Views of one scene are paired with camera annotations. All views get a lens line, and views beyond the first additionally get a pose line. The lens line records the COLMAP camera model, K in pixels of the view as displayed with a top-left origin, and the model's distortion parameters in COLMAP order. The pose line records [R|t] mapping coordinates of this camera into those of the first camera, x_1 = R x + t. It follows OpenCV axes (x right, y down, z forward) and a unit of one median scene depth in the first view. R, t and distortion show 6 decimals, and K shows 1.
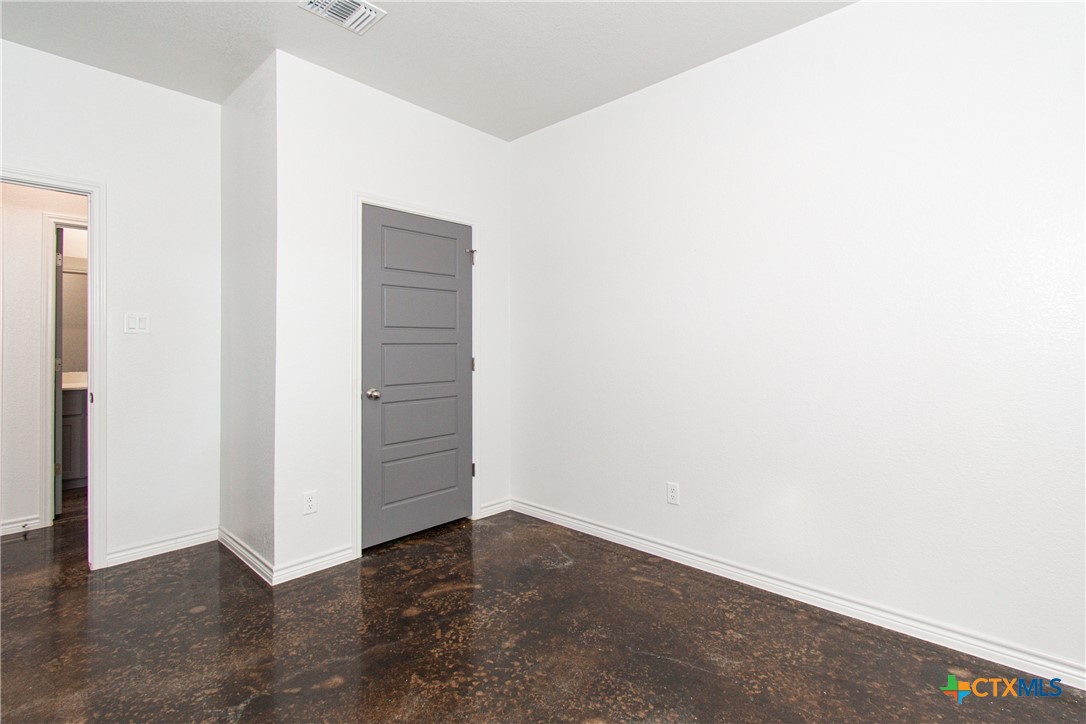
lens RADIAL K [[527.1, 0, 545.5], [0, 527.1, 338.2], [0, 0, 1]] dist [0.001286, 0.000002]
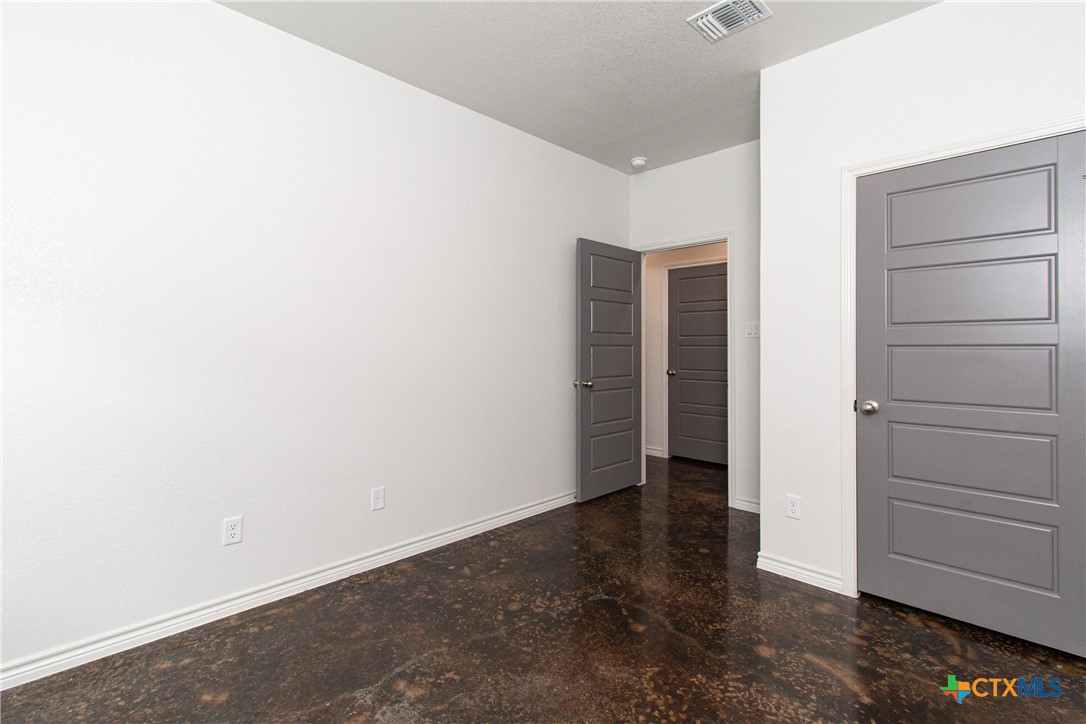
lens RADIAL K [[508.2, 0, 545.0], [0, 508.2, 343.4], [0, 0, 1]] dist [-0.001623, -0.000692]
pose [[-0.052672, -0.005029, -0.998599, 0.537743], [0.003921, 0.999979, -0.005243, 0.011356], [0.998604, -0.004192, -0.052651, 0.605700]]
